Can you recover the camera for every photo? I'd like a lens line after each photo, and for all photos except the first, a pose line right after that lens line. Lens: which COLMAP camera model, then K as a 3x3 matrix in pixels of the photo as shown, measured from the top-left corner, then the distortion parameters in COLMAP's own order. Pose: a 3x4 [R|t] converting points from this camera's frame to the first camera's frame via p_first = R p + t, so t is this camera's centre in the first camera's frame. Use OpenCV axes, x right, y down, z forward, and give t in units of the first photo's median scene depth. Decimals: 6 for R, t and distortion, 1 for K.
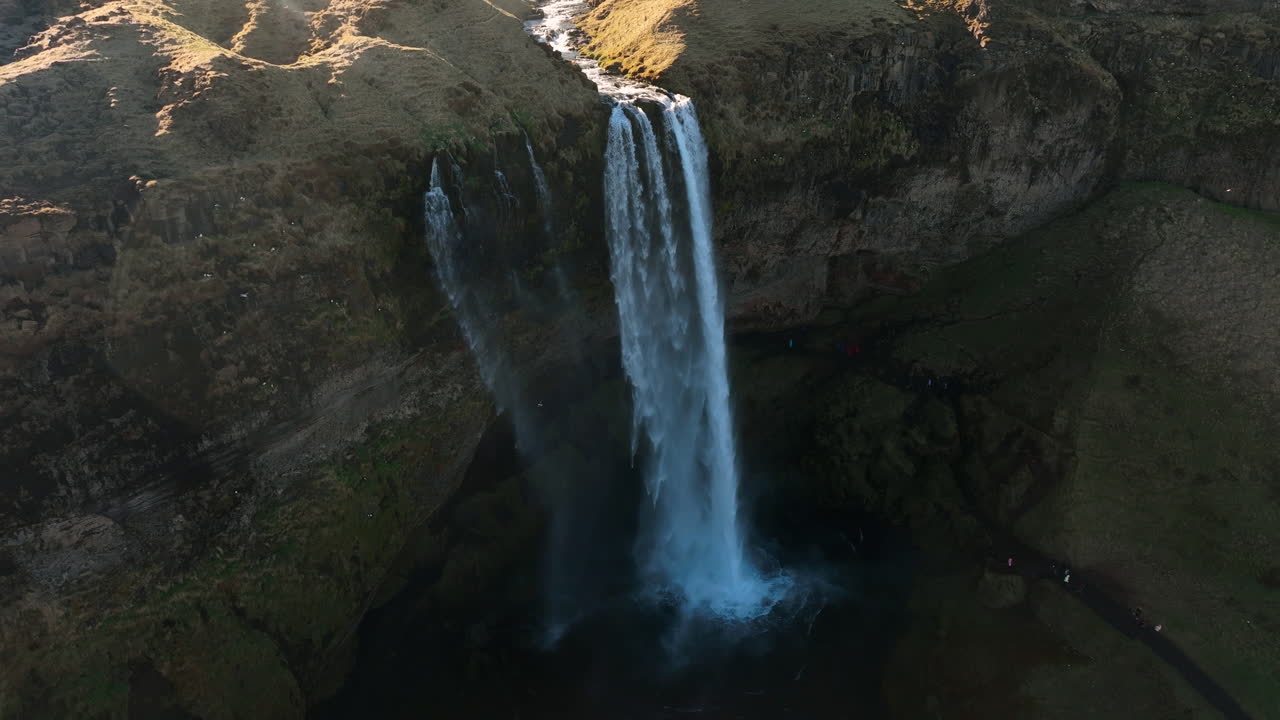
lens RADIAL K [[913.4, 0, 646.0], [0, 913.4, 364.3], [0, 0, 1]] dist [-0.001633, -0.002389]
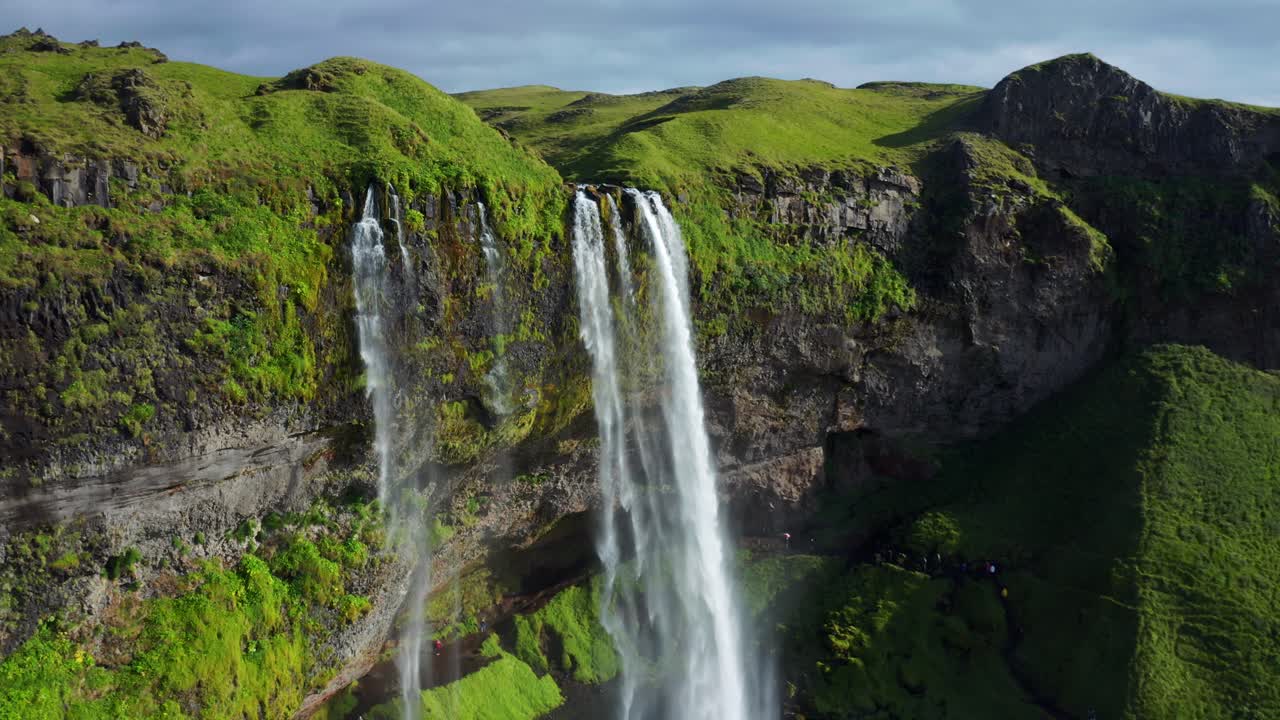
lens RADIAL K [[1034.1, 0, 642.9], [0, 1034.1, 350.7], [0, 0, 1]] dist [-0.138368, -0.010447]
pose [[0.998692, -0.012322, 0.049623, -0.018139], [0.029334, 0.932996, -0.358690, 0.169777], [-0.041878, 0.359676, 0.932137, 0.103002]]
